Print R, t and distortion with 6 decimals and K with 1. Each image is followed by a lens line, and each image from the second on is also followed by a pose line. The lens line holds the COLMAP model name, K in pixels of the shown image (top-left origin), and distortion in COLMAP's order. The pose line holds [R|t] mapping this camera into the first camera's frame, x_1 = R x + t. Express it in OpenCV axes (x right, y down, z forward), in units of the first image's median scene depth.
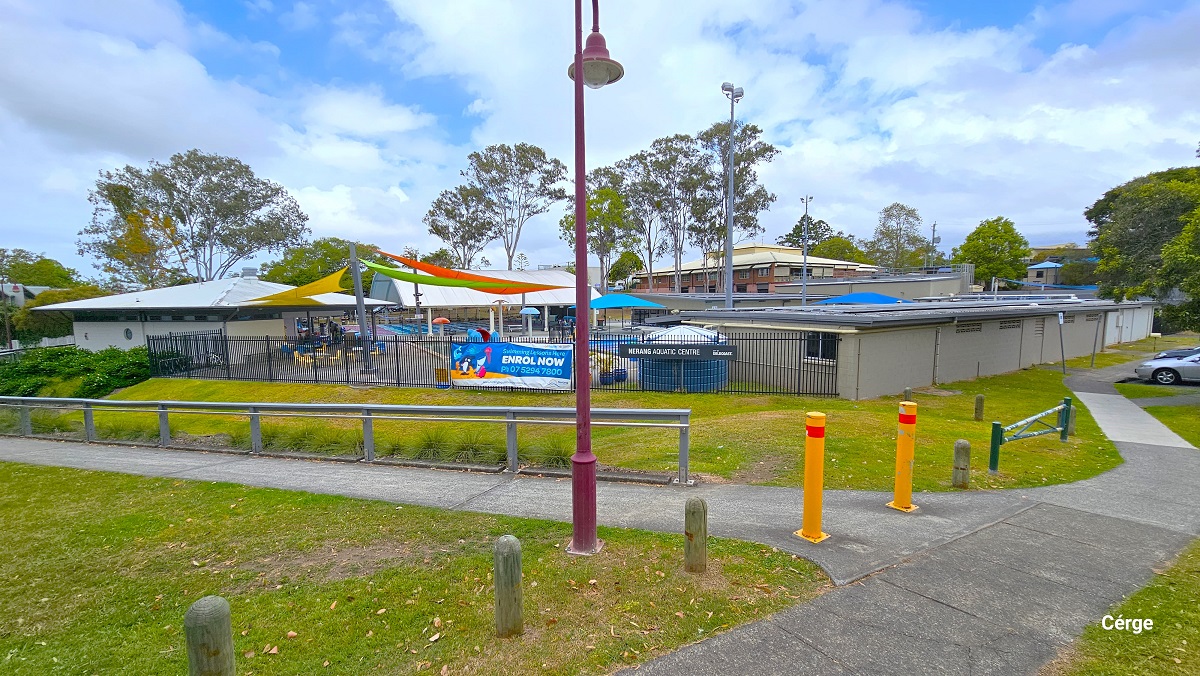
lens RADIAL K [[489.6, 0, 598.5], [0, 489.6, 353.4], [0, 0, 1]] dist [-0.003253, -0.000732]
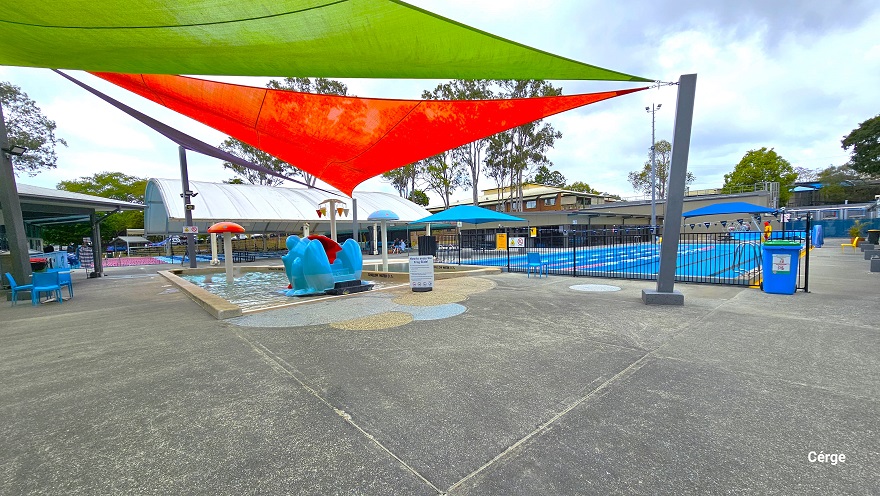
lens RADIAL K [[360.1, 0, 440.7], [0, 360.1, 259.7], [0, 0, 1]] dist [0.001989, 0.000160]
pose [[0.980376, -0.026765, 0.195311, -0.075243], [0.037114, 0.998083, -0.049519, -0.001463], [-0.193612, 0.055796, 0.979490, 0.254440]]
